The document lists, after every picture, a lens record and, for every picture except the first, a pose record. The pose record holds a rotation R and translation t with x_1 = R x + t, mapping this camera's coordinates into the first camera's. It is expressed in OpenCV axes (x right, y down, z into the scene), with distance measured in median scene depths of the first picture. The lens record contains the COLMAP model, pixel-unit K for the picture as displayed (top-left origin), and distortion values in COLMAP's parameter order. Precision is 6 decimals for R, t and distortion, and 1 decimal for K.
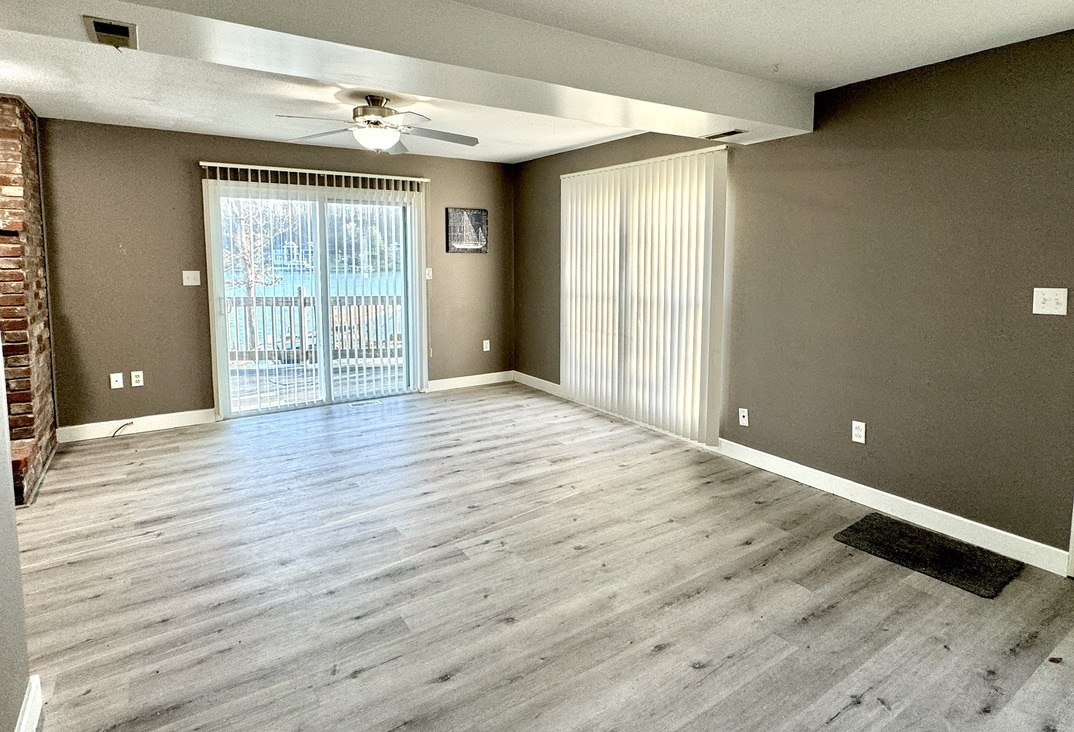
lens RADIAL K [[589.7, 0, 551.3], [0, 589.7, 307.6], [0, 0, 1]] dist [0.024813, -0.002664]
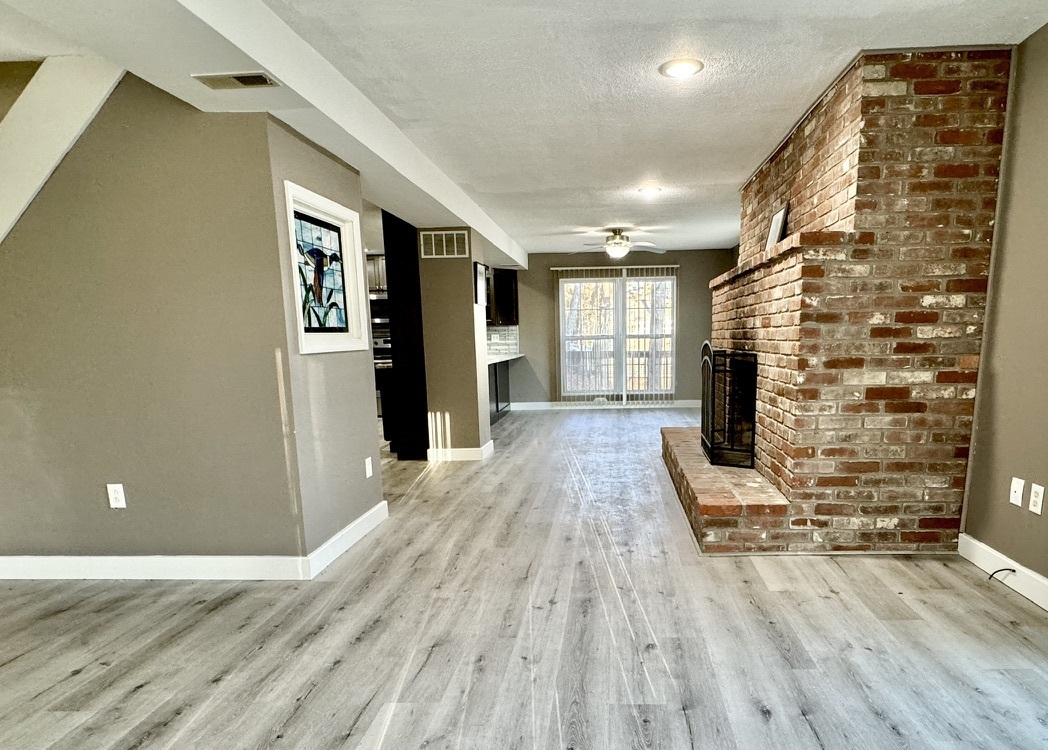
lens RADIAL K [[627.6, 0, 591.1], [0, 627.6, 445.6], [0, 0, 1]] dist [-0.002453, -0.001897]
pose [[-0.591243, 0.150134, -0.792396, -0.019920], [-0.055051, 0.972715, 0.225375, -0.032439], [0.804612, 0.176874, -0.566847, 1.000253]]
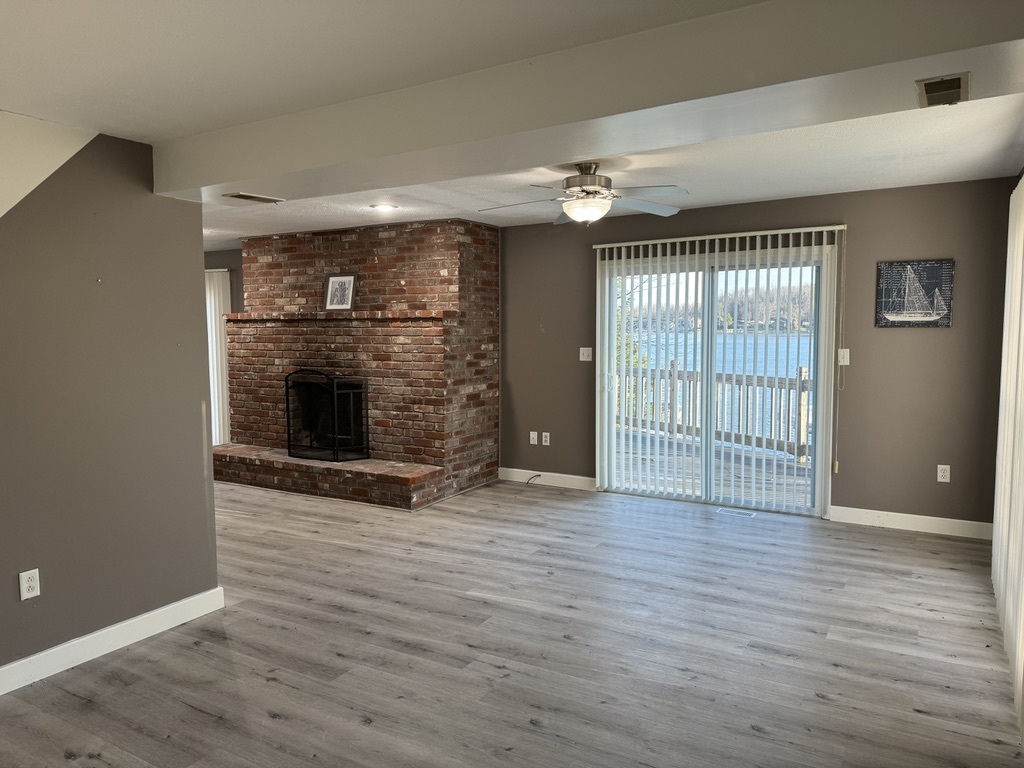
lens RADIAL K [[710.6, 0, 514.3], [0, 710.6, 384.5], [0, 0, 1]] dist [0.038429, -0.017904]
pose [[0.430904, 0.072834, -0.899454, 0.526000], [-0.070598, 0.996403, 0.046863, -0.047899], [0.899632, 0.043306, 0.434496, 0.340982]]
